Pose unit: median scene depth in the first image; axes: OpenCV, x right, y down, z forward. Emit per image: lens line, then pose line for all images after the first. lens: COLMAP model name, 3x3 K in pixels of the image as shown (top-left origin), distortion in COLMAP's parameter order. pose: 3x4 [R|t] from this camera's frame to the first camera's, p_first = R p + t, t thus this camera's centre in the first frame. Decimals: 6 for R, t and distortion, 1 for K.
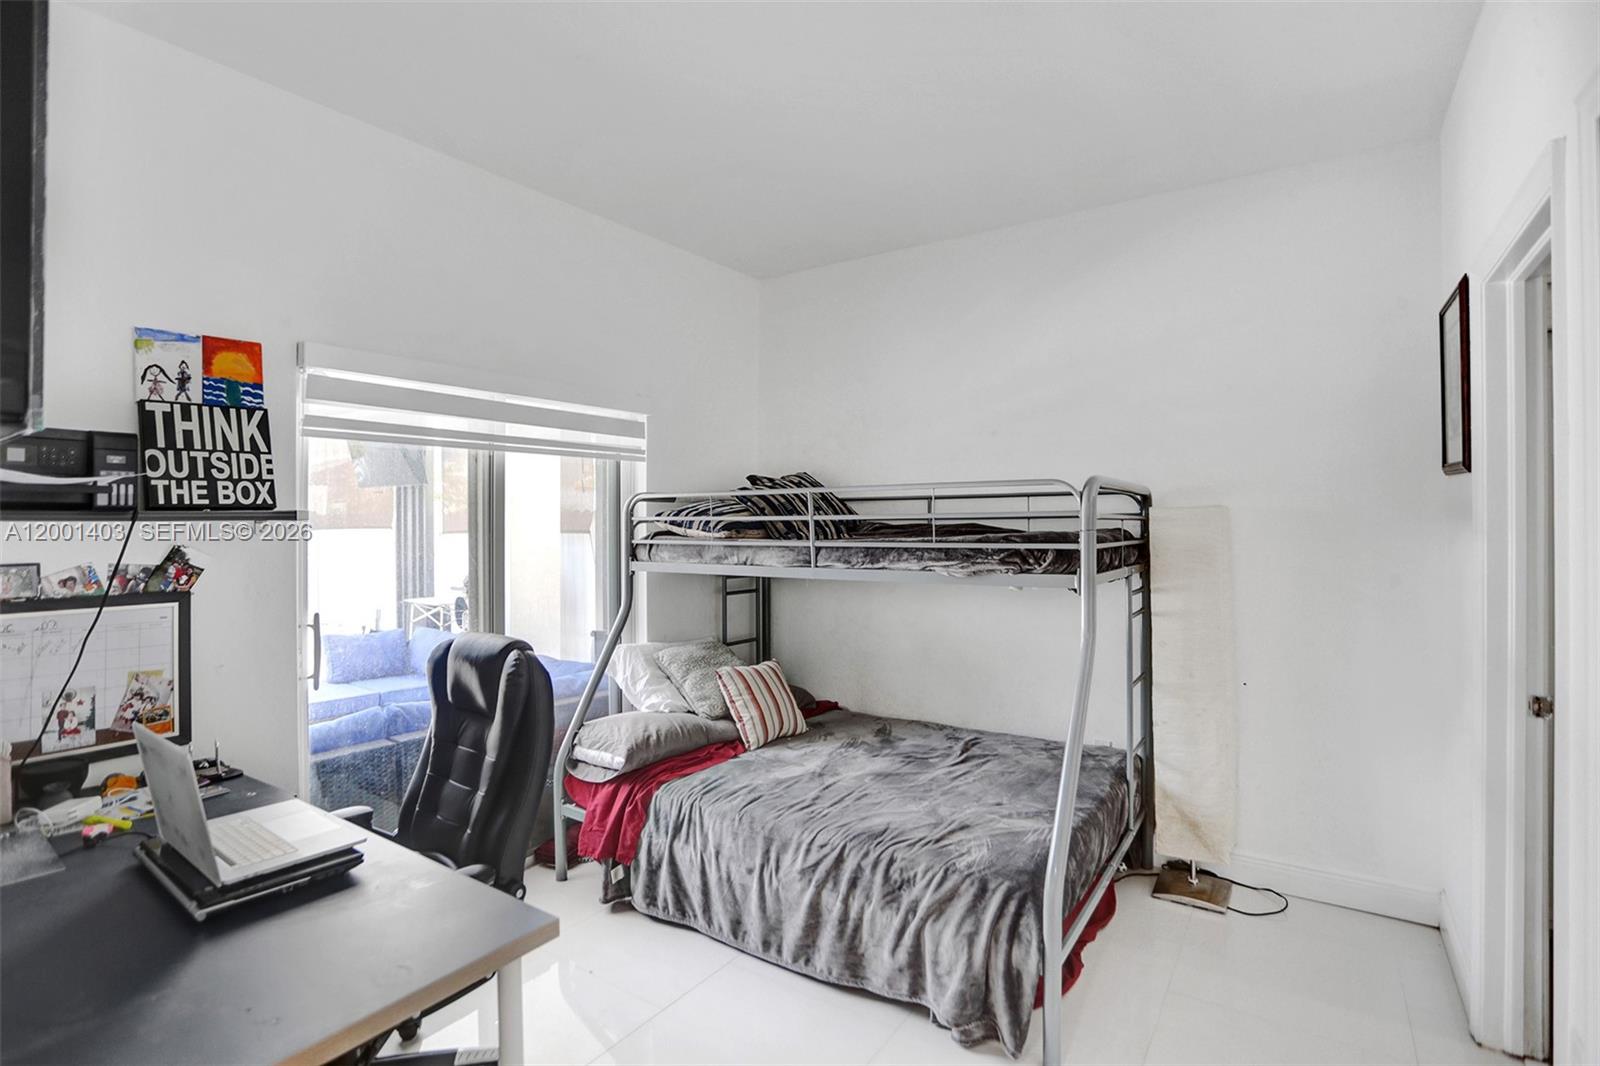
lens RADIAL K [[776.1, 0, 805.2], [0, 776.1, 521.4], [0, 0, 1]] dist [-0.073695, 0.033672]
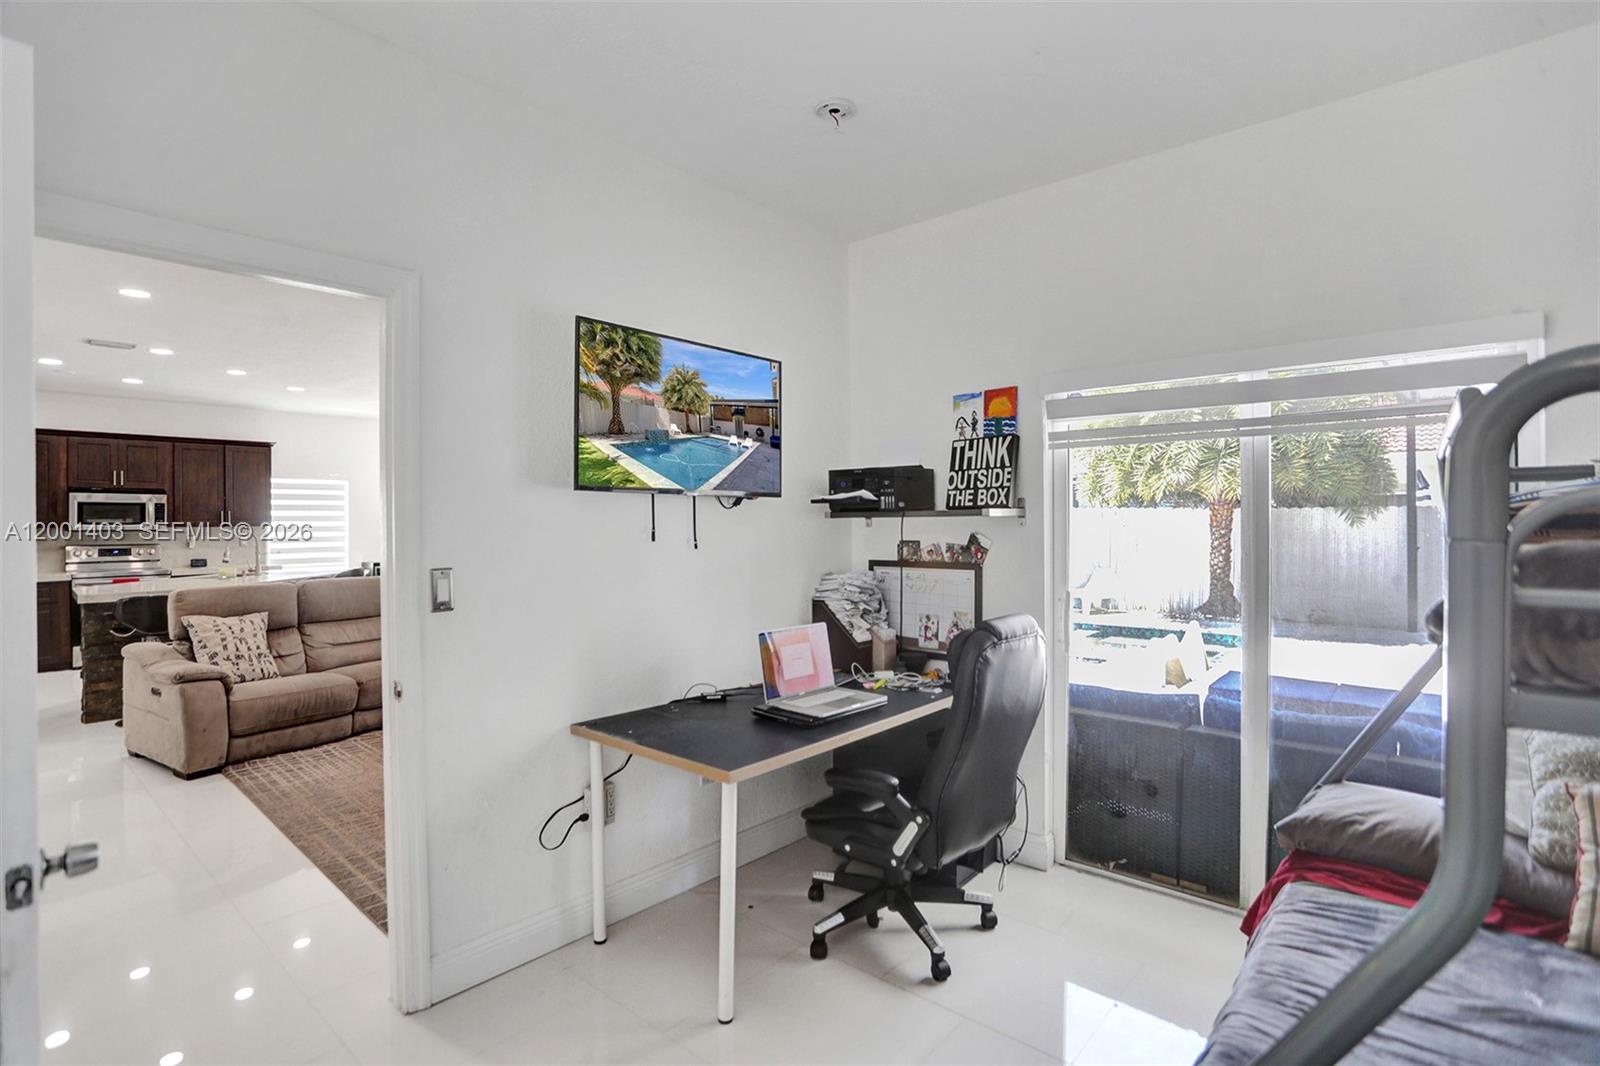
lens RADIAL K [[776.1, 0, 805.2], [0, 776.1, 521.4], [0, 0, 1]] dist [-0.073695, 0.033672]
pose [[-0.112607, 0.004189, -0.993631, 0.757916], [0.005822, 0.999977, 0.003556, 0.001307], [0.993623, -0.005385, -0.112628, 0.832923]]
